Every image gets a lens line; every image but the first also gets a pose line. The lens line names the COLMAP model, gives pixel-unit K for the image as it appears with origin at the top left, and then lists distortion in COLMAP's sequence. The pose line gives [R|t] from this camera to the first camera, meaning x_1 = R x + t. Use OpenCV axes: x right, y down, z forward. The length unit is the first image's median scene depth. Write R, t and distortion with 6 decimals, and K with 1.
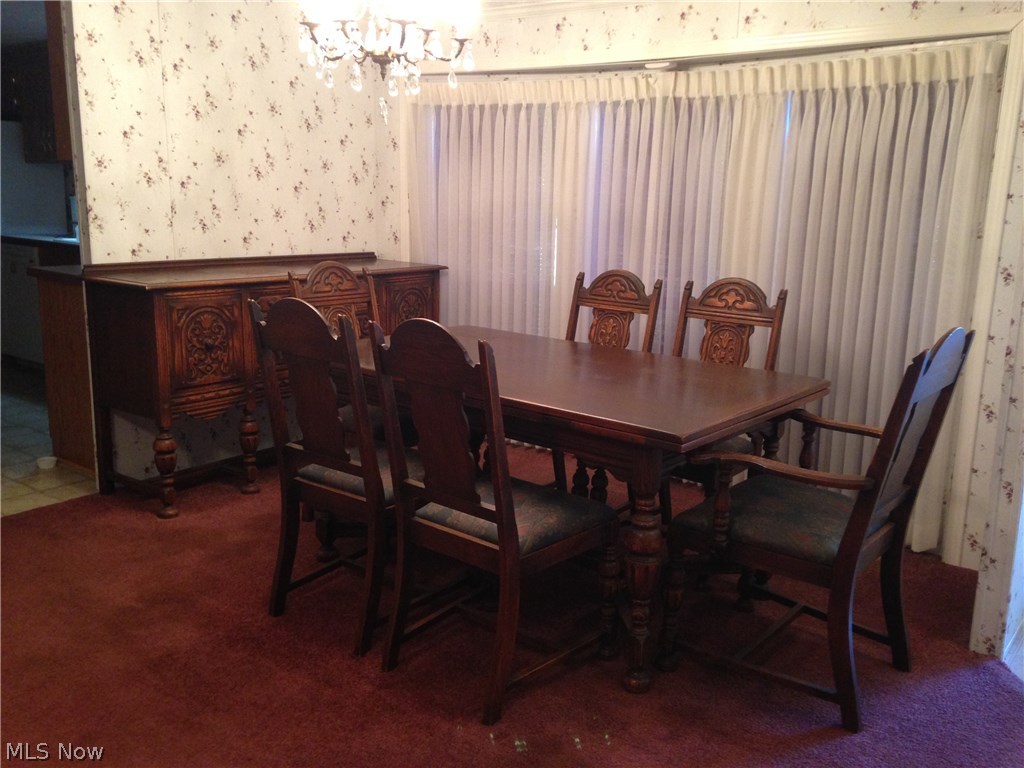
lens RADIAL K [[923.3, 0, 512.0], [0, 923.3, 384.0], [0, 0, 1]] dist [0.191226, -0.299071]
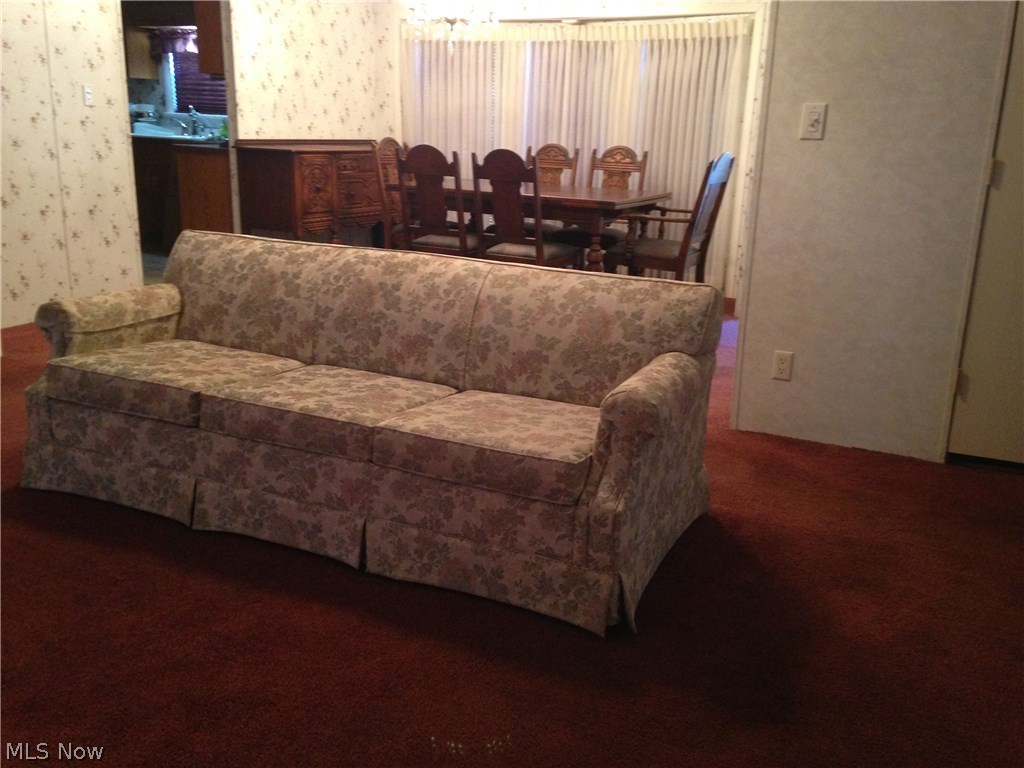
lens RADIAL K [[923.3, 0, 512.0], [0, 923.3, 384.0], [0, 0, 1]] dist [0.191226, -0.299071]
pose [[0.983751, -0.043902, 0.174090, -0.282870], [0.031070, 0.996642, 0.075761, 0.189041], [-0.176831, -0.069121, 0.981811, -0.725418]]
